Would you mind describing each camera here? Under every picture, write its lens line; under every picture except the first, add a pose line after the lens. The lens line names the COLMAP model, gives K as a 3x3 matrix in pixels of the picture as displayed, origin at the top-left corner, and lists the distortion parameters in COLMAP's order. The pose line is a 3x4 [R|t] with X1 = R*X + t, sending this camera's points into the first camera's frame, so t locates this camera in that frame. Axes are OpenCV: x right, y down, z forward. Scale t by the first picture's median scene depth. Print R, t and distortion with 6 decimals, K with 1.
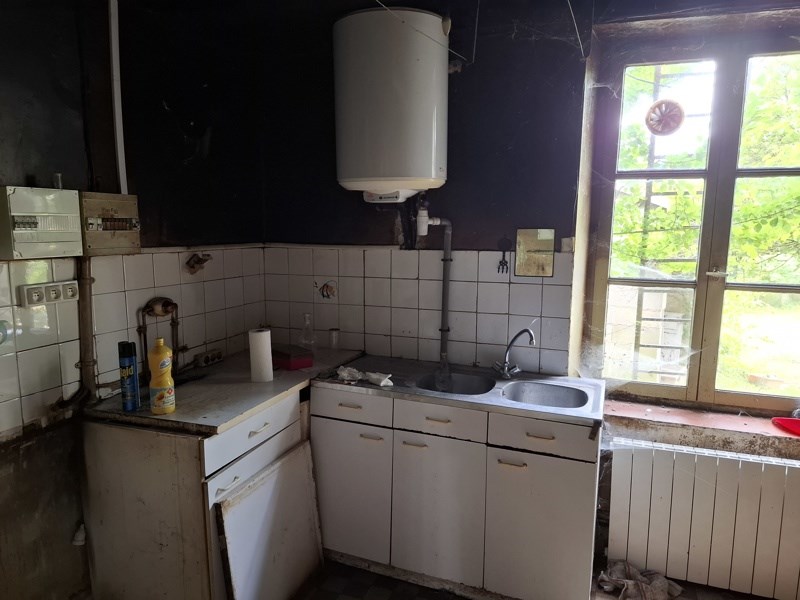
lens RADIAL K [[551.6, 0, 399.8], [0, 551.6, 308.5], [0, 0, 1]] dist [0.035045, -0.018855]
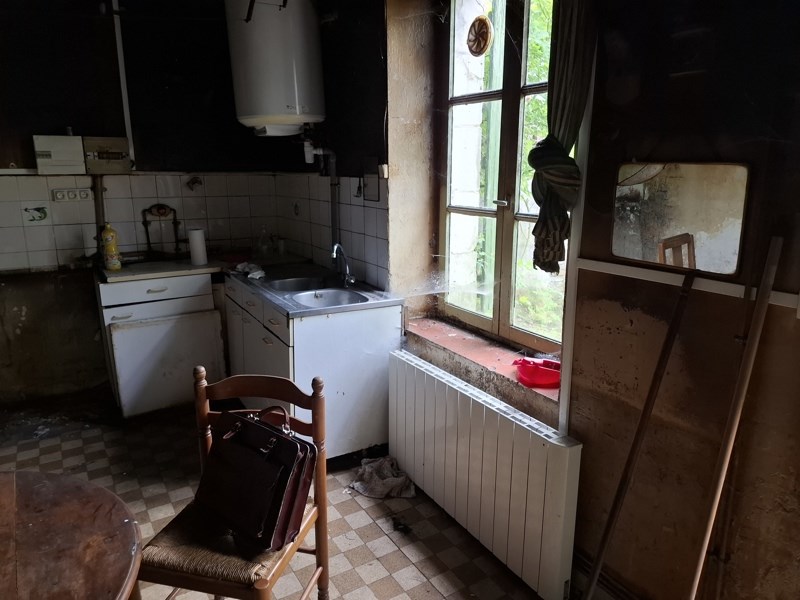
lens RADIAL K [[551.6, 0, 396.5], [0, 551.6, 293.4], [0, 0, 1]] dist [0.035045, -0.018855]
pose [[0.798030, 0.130509, -0.588315, 1.056810], [-0.083420, 0.990792, 0.106636, 0.006790], [0.596816, -0.036022, 0.801569, 0.137595]]
